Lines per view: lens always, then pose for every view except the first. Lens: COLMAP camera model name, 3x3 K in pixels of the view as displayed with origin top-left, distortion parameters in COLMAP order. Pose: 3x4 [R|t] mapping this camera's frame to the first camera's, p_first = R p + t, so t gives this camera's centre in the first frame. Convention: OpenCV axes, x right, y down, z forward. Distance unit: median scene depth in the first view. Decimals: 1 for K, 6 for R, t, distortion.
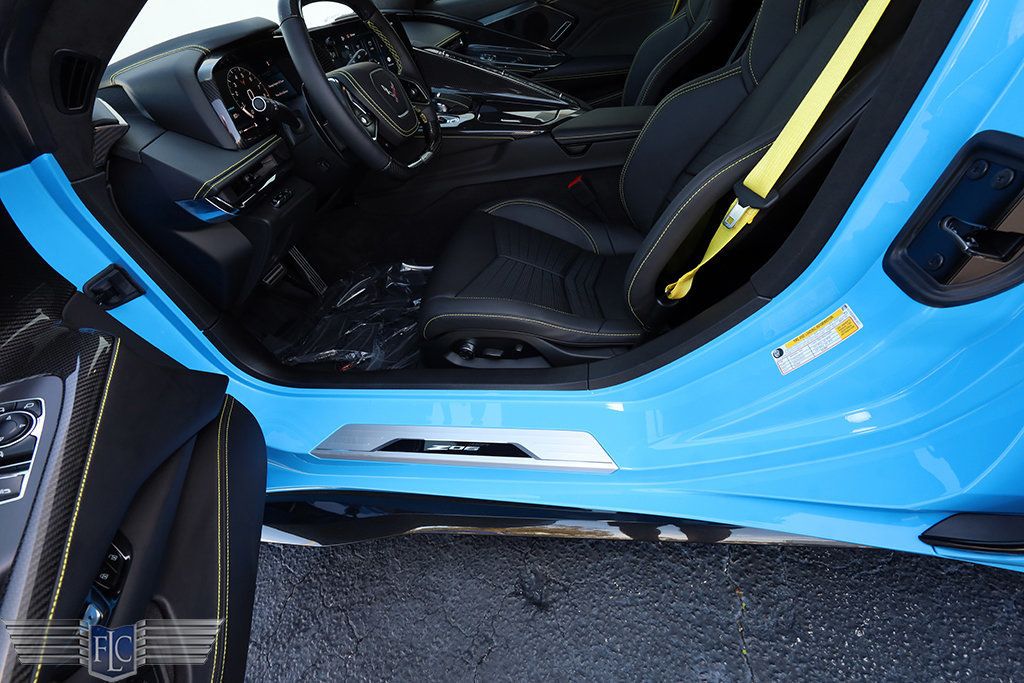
lens RADIAL K [[413.9, 0, 513.8], [0, 413.9, 342.1], [0, 0, 1]] dist [0.001456, 0.000395]
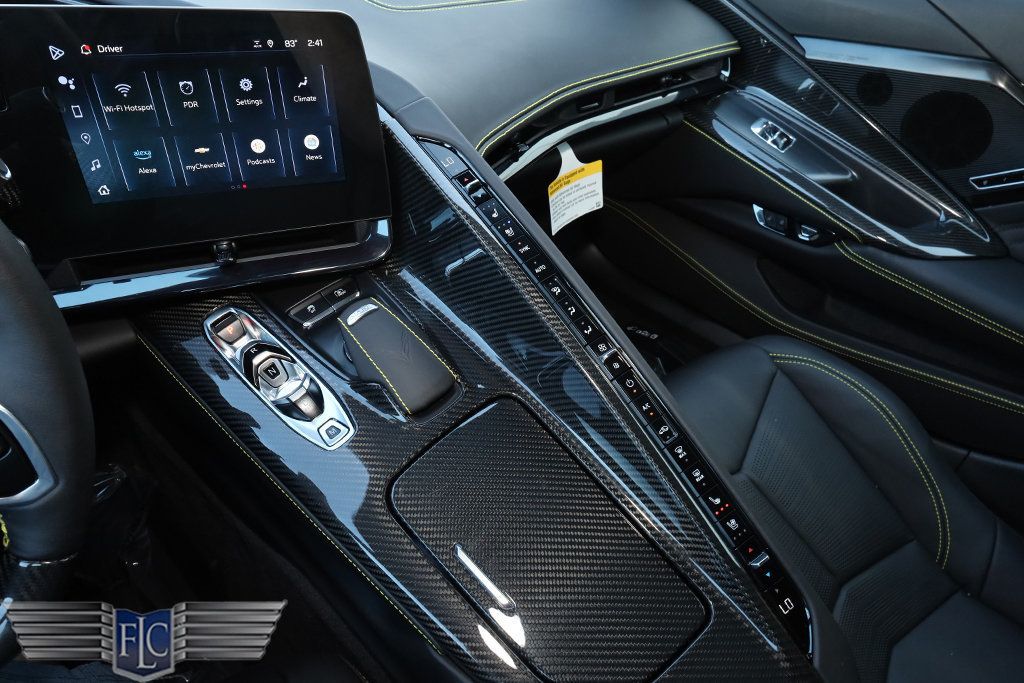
lens RADIAL K [[622.7, 0, 535.2], [0, 622.7, 357.3], [0, 0, 1]] dist [0.013598, 0.000034]
pose [[0.782765, 0.550767, -0.289713, 0.064704], [-0.543415, 0.831810, 0.113104, -0.762306], [0.303280, 0.068901, 0.950407, 0.694412]]
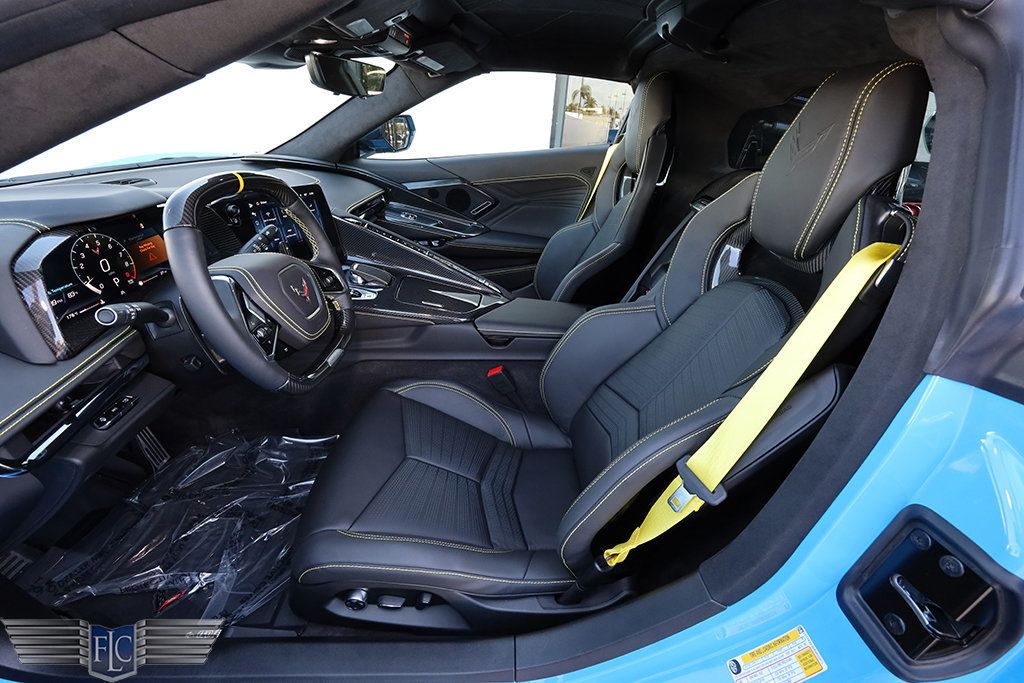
lens RADIAL K [[413.9, 0, 513.8], [0, 413.9, 342.1], [0, 0, 1]] dist [0.001456, 0.000395]
pose [[0.964727, 0.091835, 0.246715, -0.058280], [-0.031073, 0.970352, -0.239690, -0.245497], [-0.261412, 0.223569, 0.938978, 0.079828]]
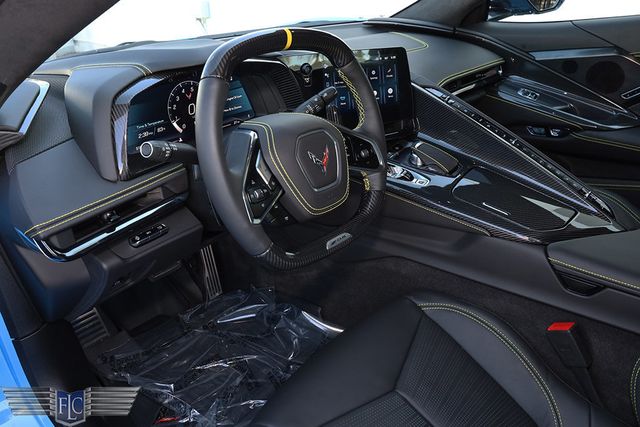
lens RADIAL K [[500.5, 0, 324.4], [0, 500.5, 210.7], [0, 0, 1]] dist [0.005110, 0.007247]
pose [[0.854755, 0.340113, -0.392068, 0.086740], [-0.422703, 0.894499, -0.145580, -0.307508], [0.301191, 0.290164, 0.908344, 0.146501]]
